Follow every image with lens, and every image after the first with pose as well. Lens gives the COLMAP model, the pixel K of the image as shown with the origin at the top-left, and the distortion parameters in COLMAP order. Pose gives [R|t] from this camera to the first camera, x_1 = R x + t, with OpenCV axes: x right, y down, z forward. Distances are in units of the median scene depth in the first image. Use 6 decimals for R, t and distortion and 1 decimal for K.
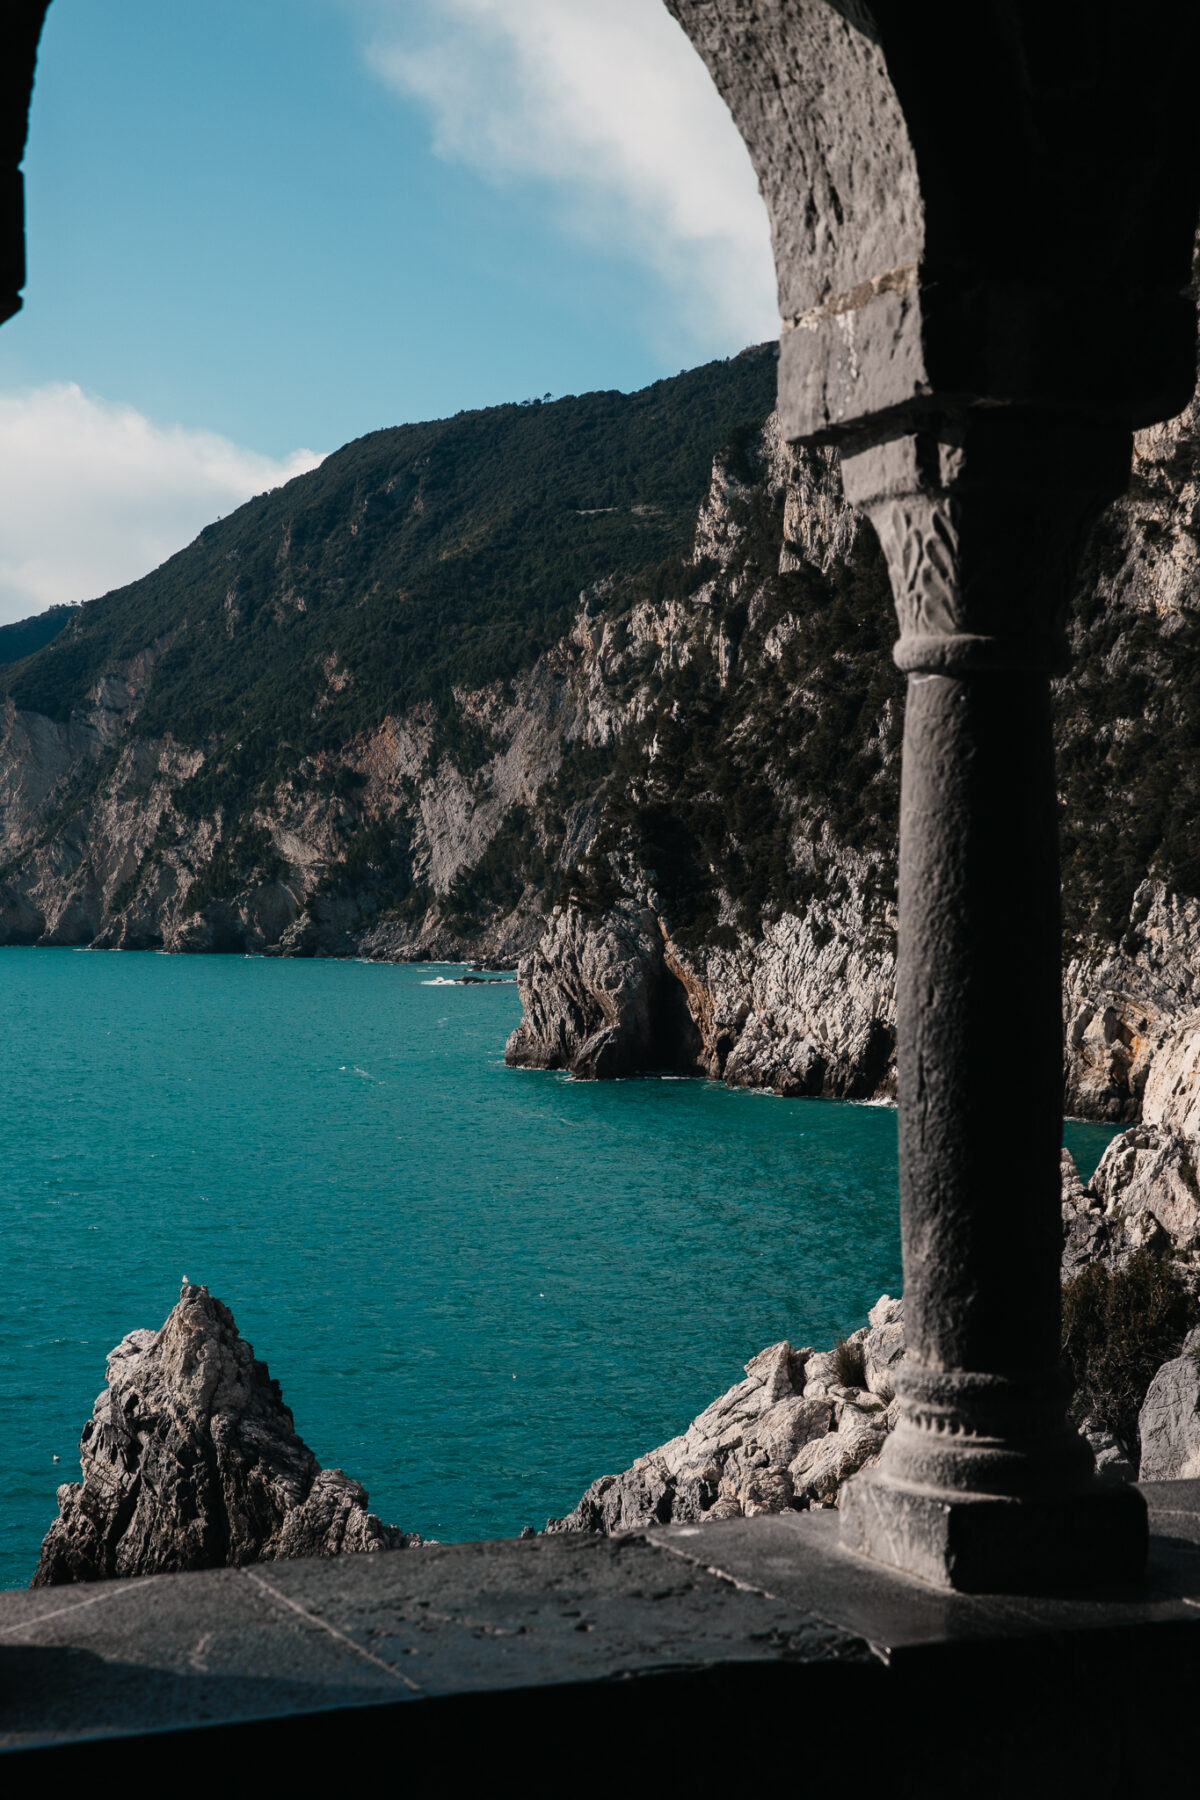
lens RADIAL K [[2951.7, 0, 602.8], [0, 2951.7, 904.5], [0, 0, 1]] dist [0.140246, 0.000000]
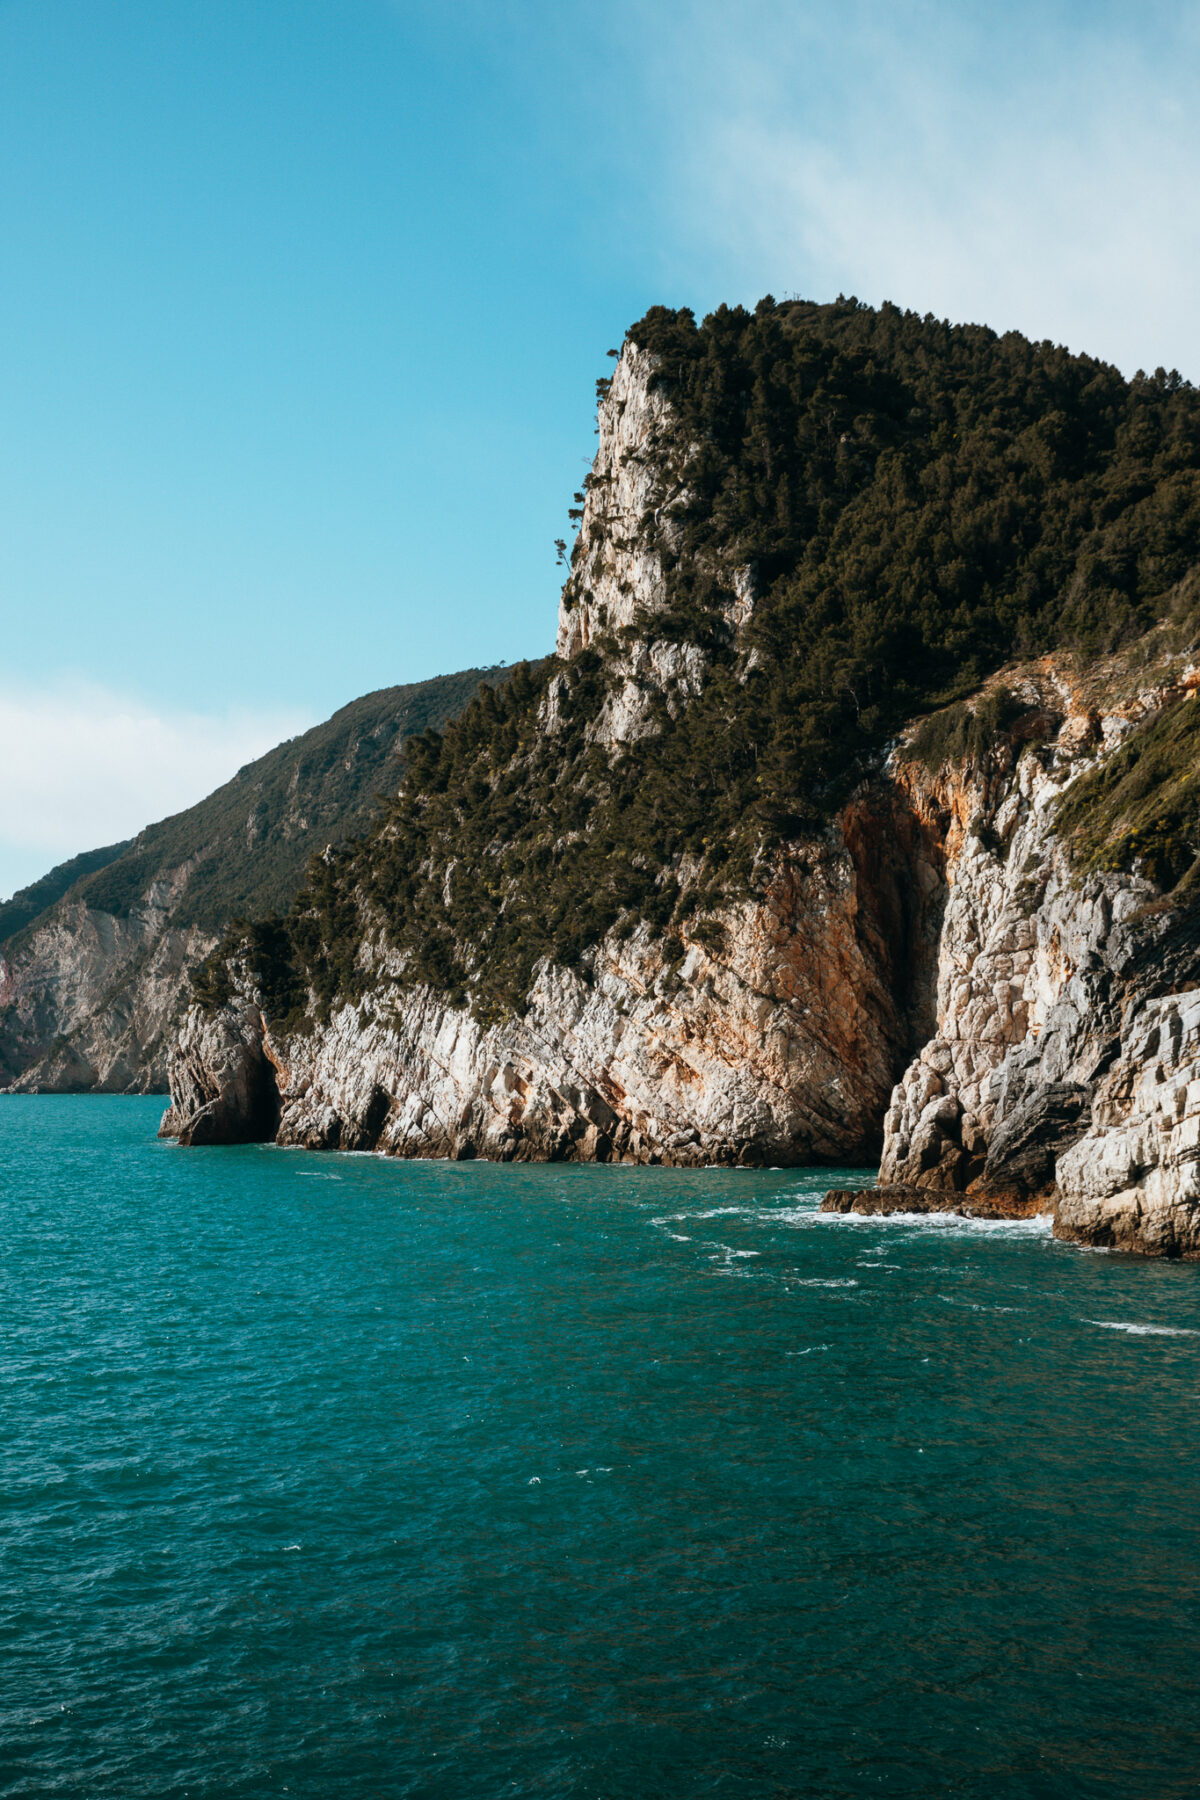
lens RADIAL K [[2325.6, 0, 596.9], [0, 2325.6, 900.4], [0, 0, 1]] dist [-0.001894, 0.000000]
pose [[0.999918, -0.003057, 0.012419, 0.142711], [0.003920, 0.997529, -0.070140, 0.025910], [-0.012174, 0.070183, 0.997460, 0.048590]]
